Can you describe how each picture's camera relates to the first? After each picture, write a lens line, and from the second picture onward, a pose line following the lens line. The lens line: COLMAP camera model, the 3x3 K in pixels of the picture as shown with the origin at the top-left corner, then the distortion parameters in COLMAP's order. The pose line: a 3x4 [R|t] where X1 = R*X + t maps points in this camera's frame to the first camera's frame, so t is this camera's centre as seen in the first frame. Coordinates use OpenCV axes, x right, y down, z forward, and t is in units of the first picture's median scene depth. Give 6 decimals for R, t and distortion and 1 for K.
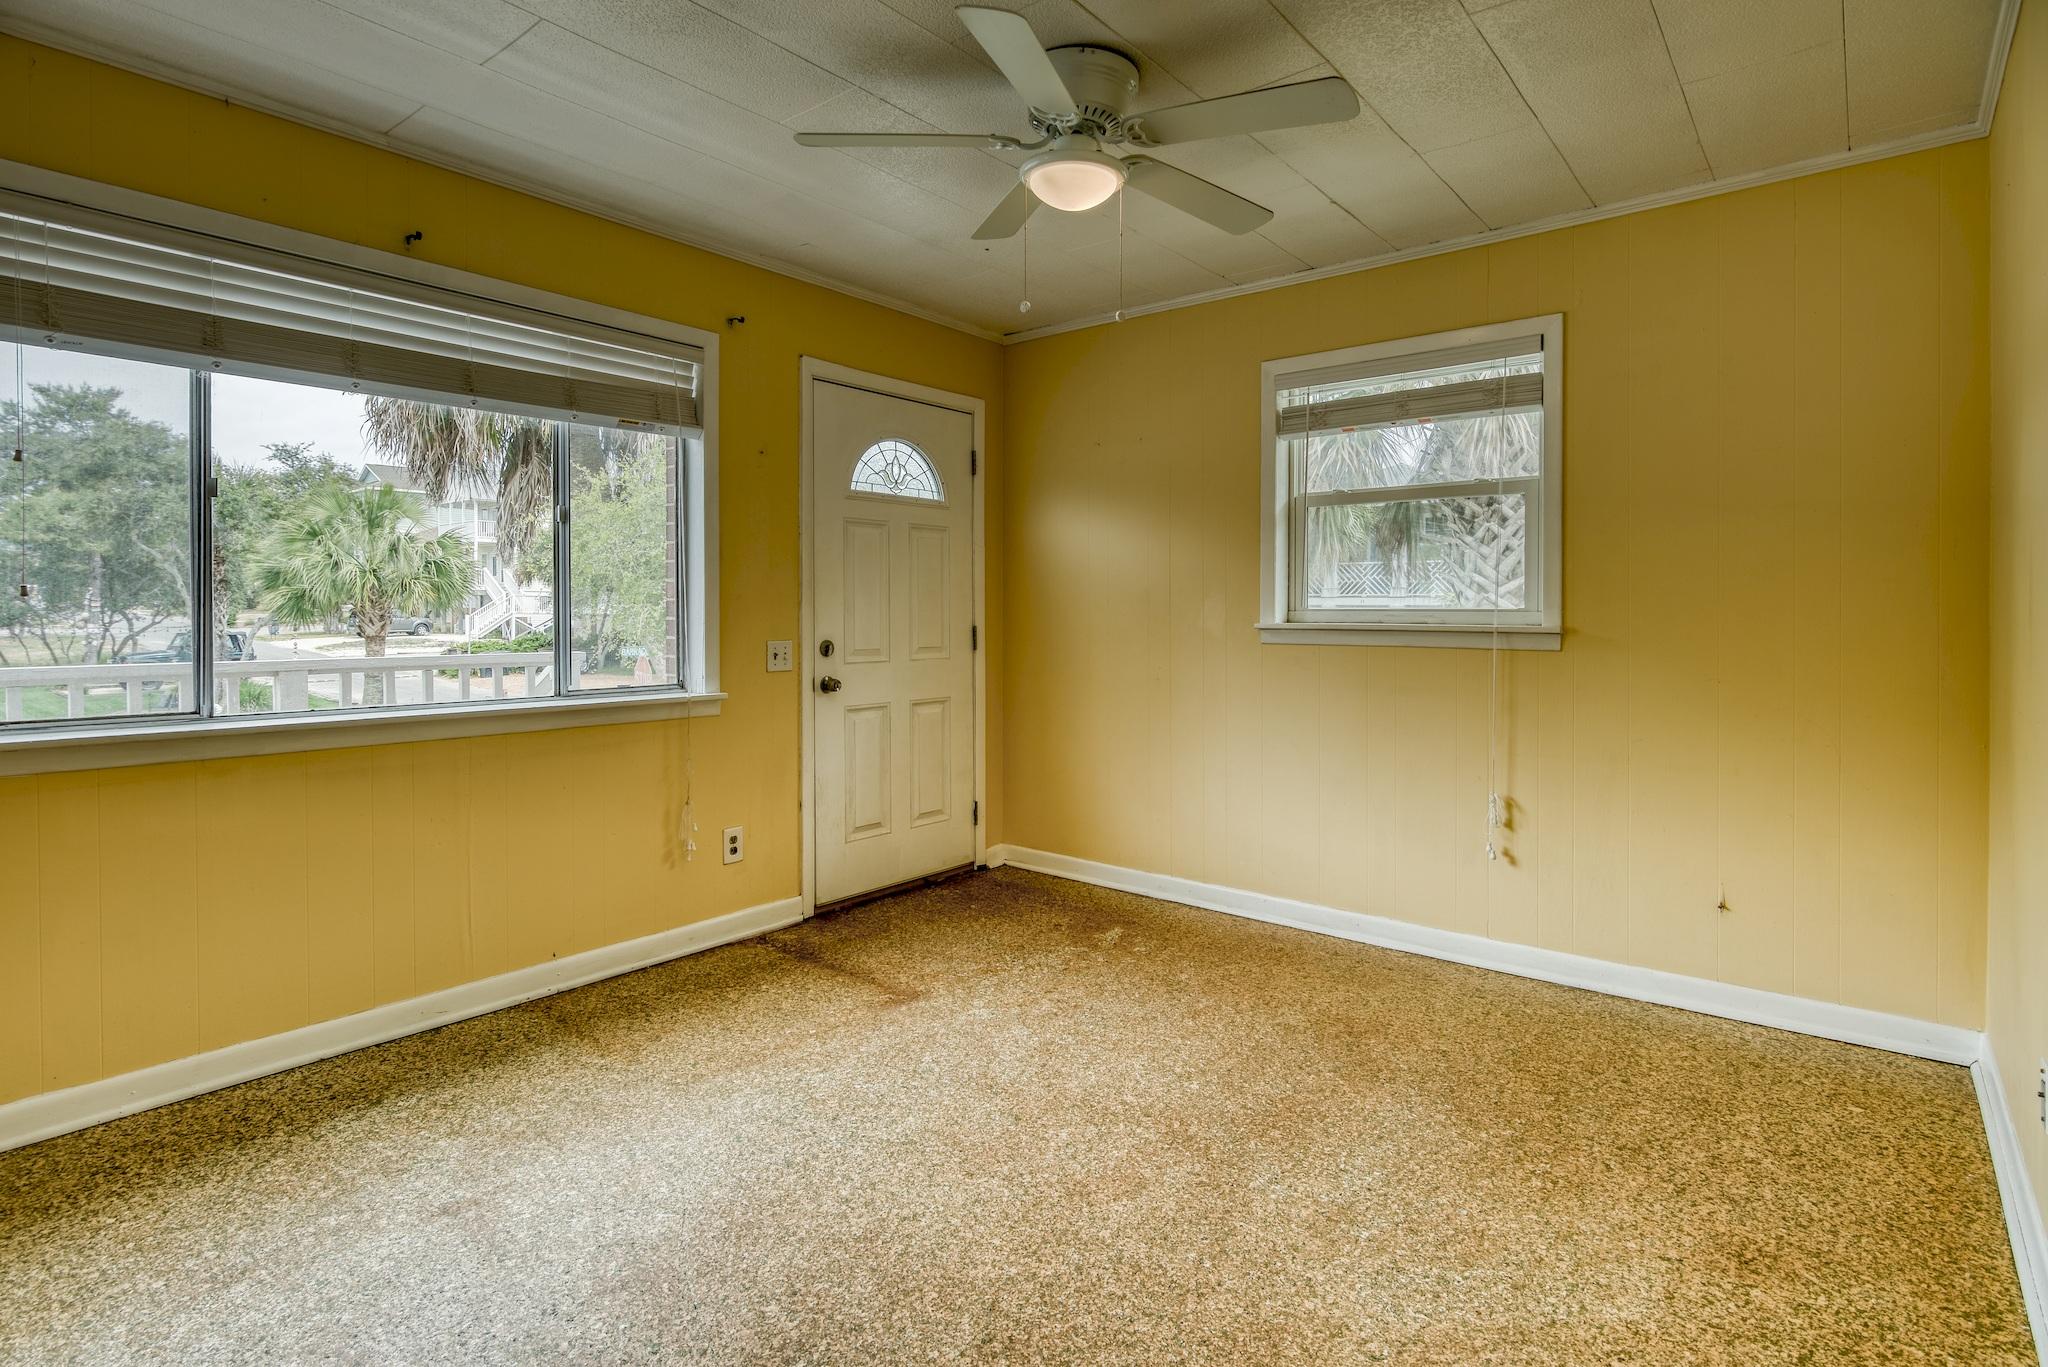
lens RADIAL K [[1012.9, 0, 1049.1], [0, 1012.9, 631.7], [0, 0, 1]] dist [-0.000798, 0.000092]
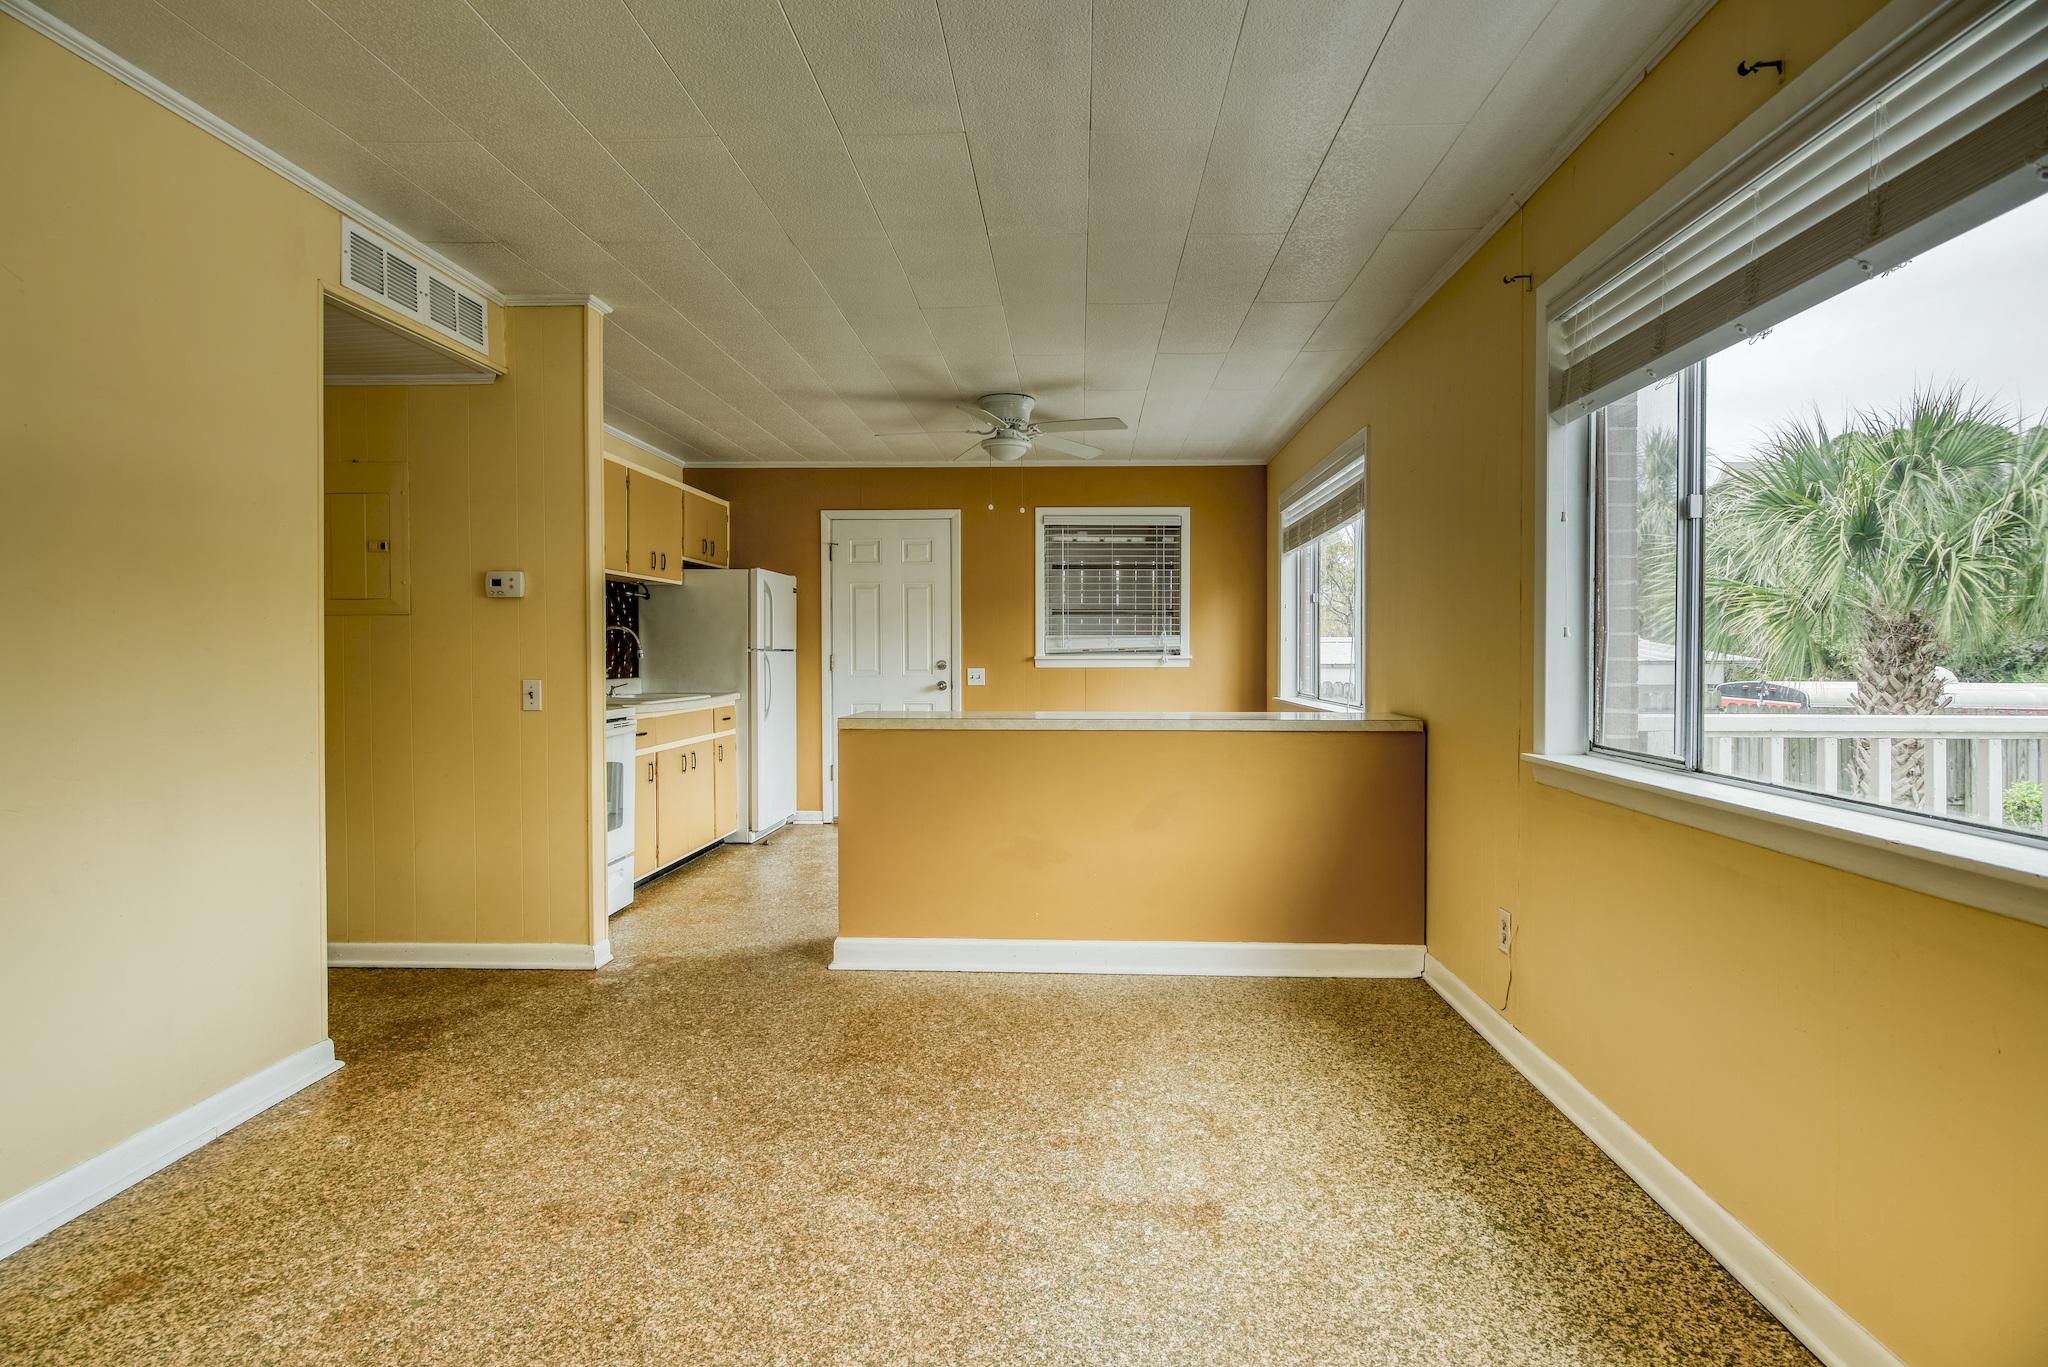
lens RADIAL K [[1012.9, 0, 1035.8], [0, 1012.9, 664.2], [0, 0, 1]] dist [-0.000798, 0.000092]
pose [[-0.814321, 0.007589, -0.580365, 0.154249], [-0.010994, 0.999533, 0.028497, -0.029022], [0.580310, 0.029586, -0.813858, 1.562193]]
